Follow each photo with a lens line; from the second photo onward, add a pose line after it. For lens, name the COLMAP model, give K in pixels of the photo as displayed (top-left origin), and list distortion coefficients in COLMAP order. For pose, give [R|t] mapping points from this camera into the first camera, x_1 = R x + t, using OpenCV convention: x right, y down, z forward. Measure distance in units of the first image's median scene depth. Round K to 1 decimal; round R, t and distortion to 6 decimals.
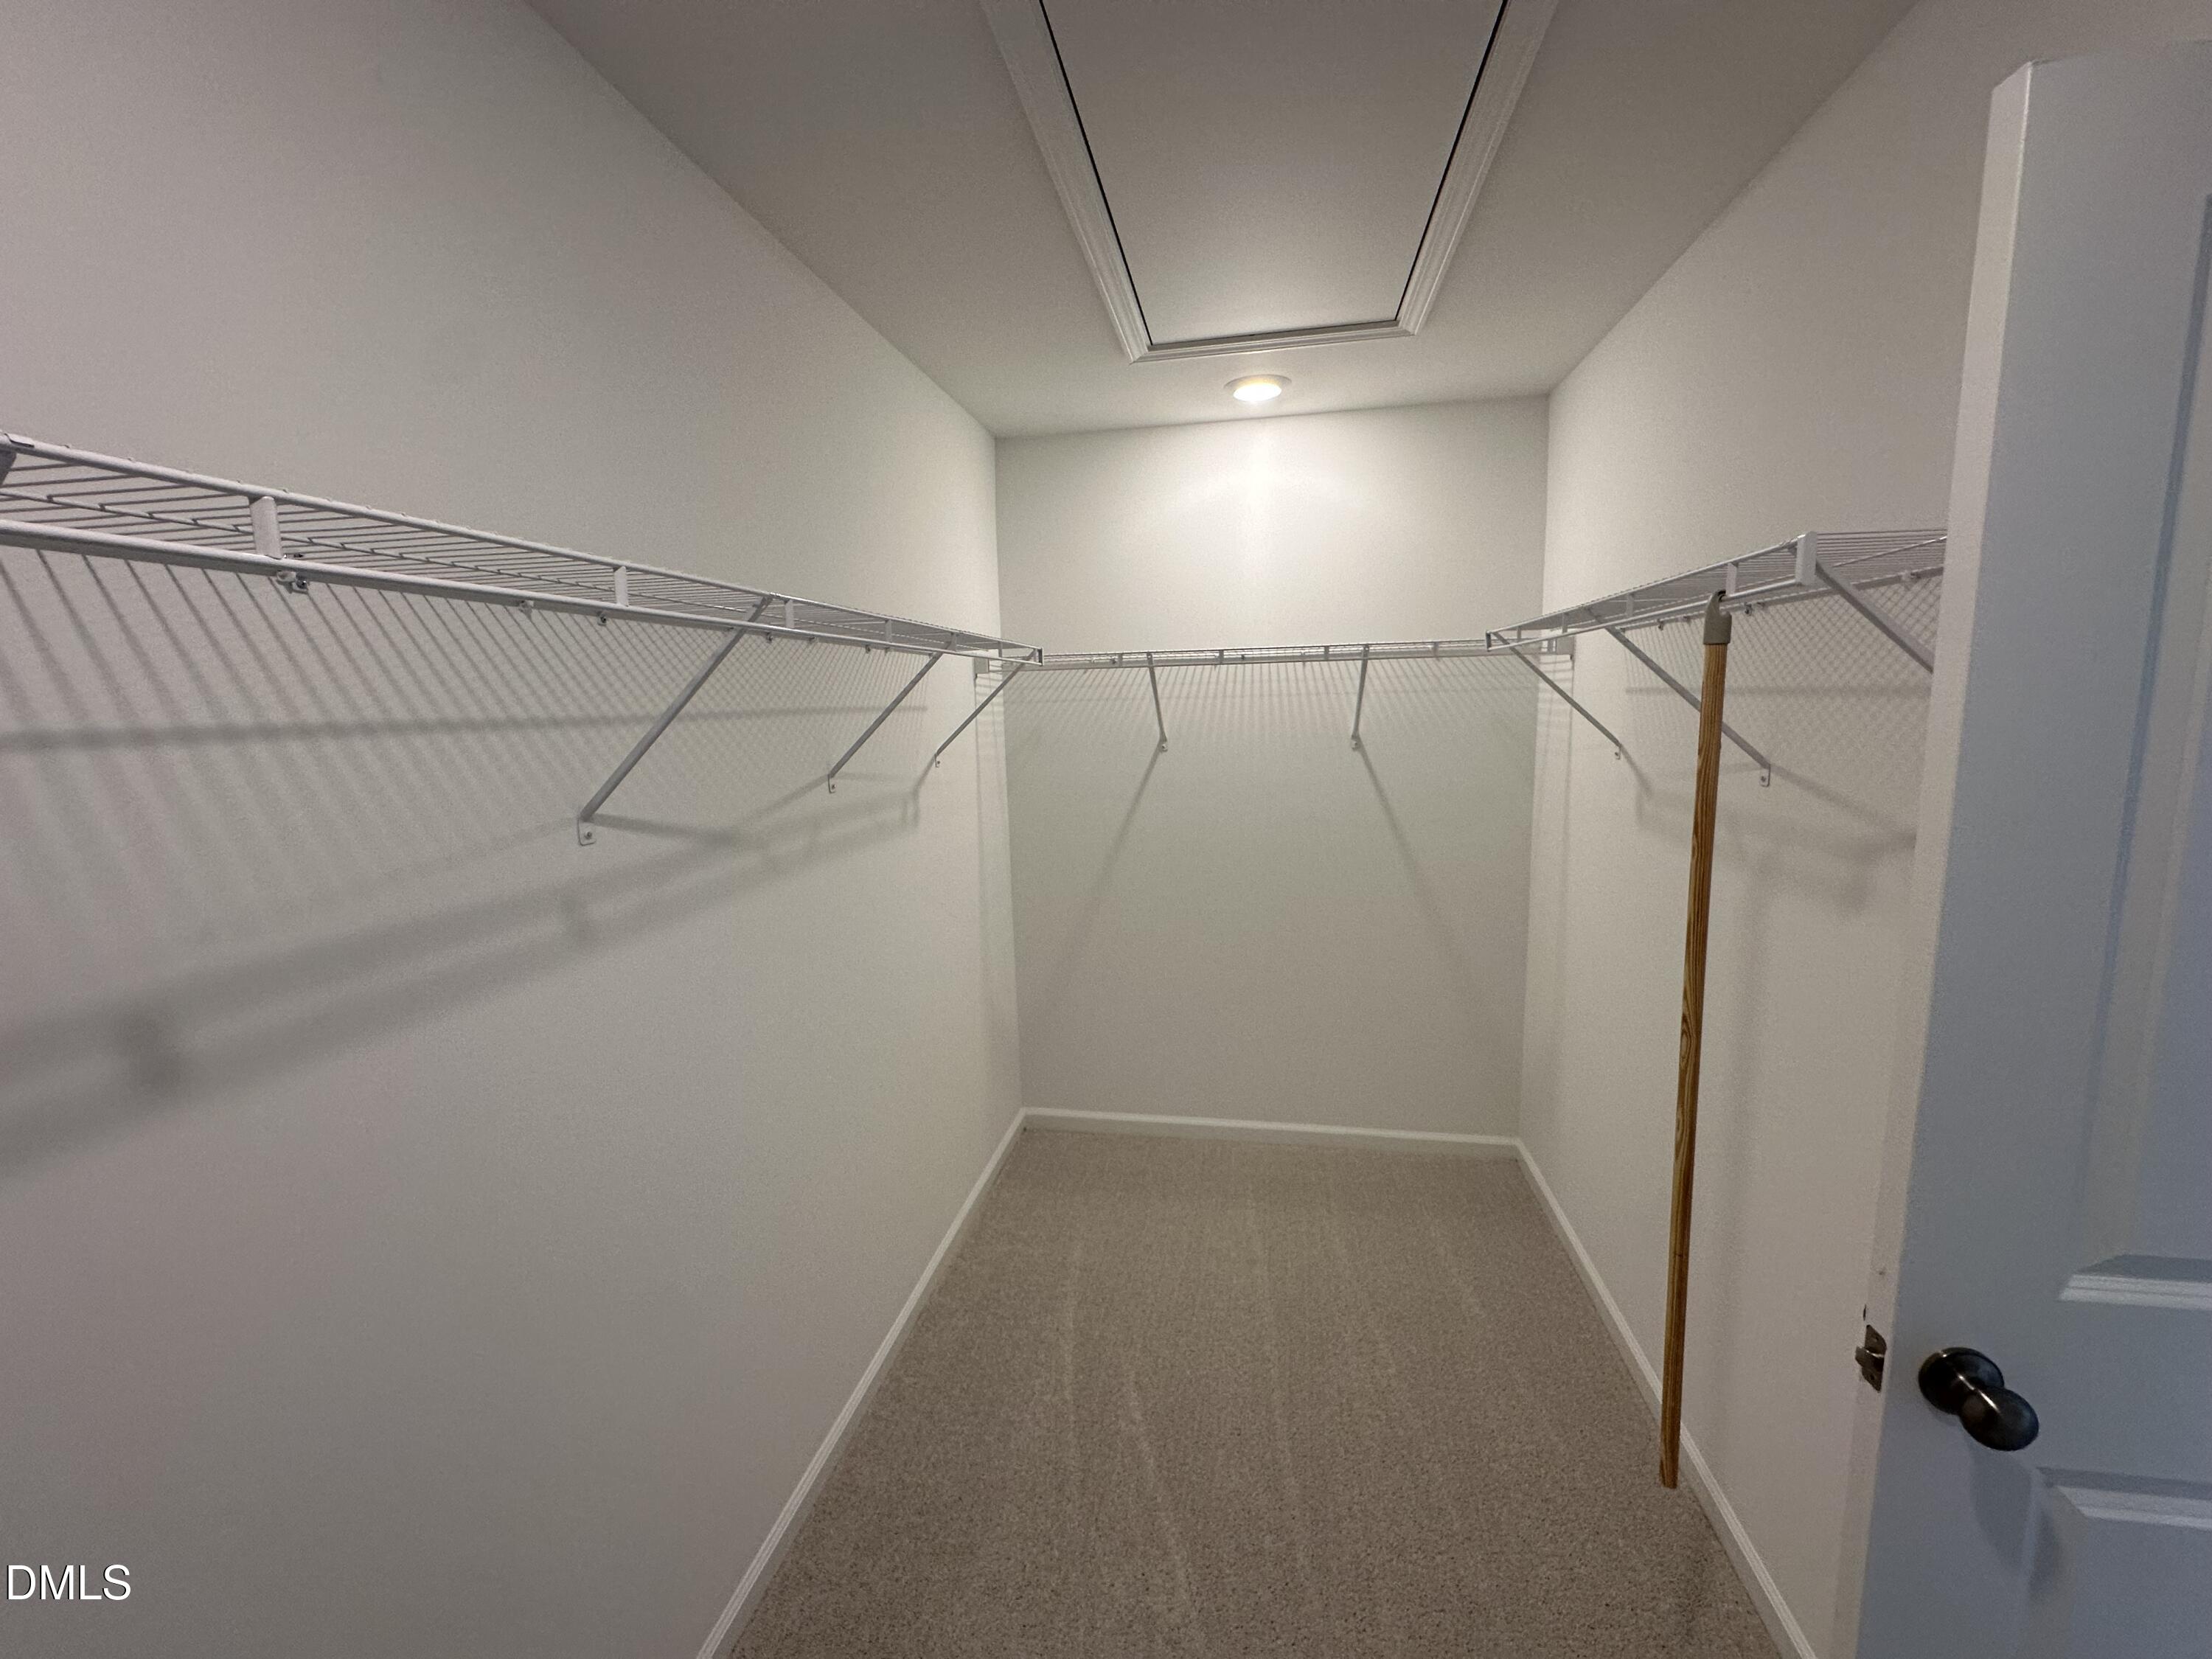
lens RADIAL K [[877.4, 0, 1109.2], [0, 877.4, 828.3], [0, 0, 1]] dist [-0.002323, 0.000403]
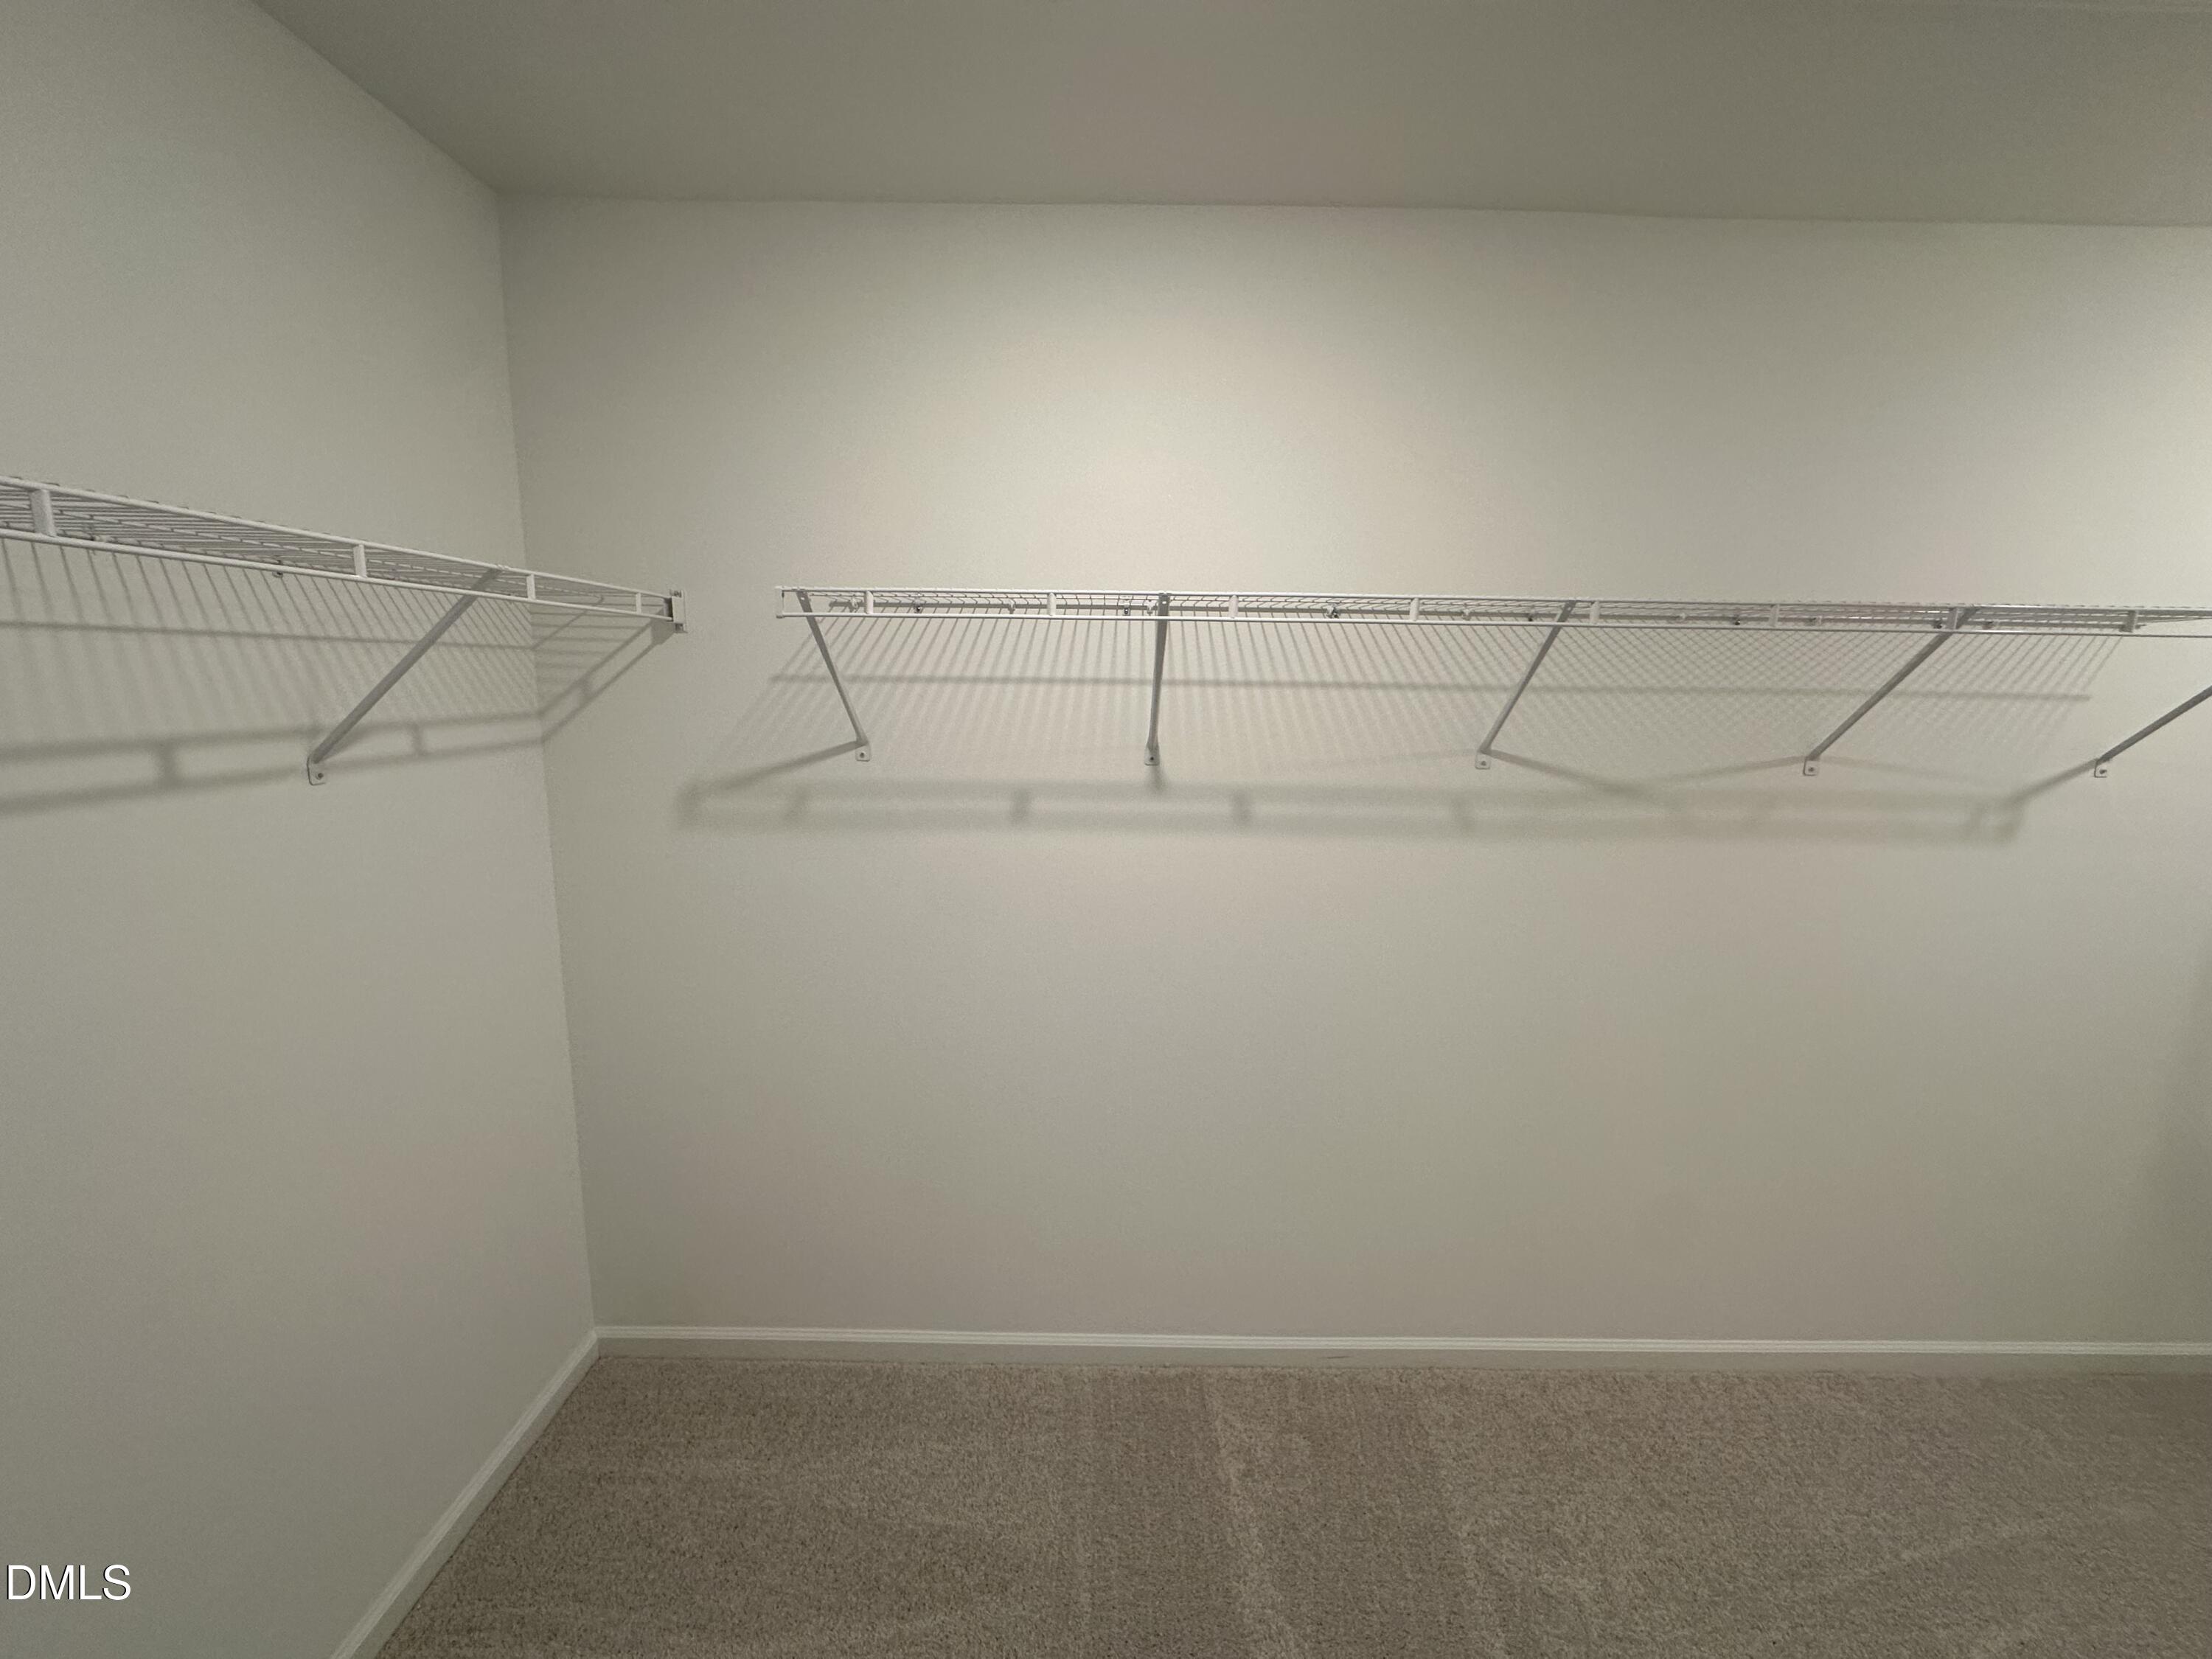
lens RADIAL K [[877.4, 0, 1109.2], [0, 877.4, 828.3], [0, 0, 1]] dist [-0.002323, 0.000403]
pose [[0.171662, 0.191314, -0.966401, 0.565336], [-0.161975, 0.973094, 0.163867, -0.018238], [0.971749, 0.128403, 0.198032, 0.050448]]
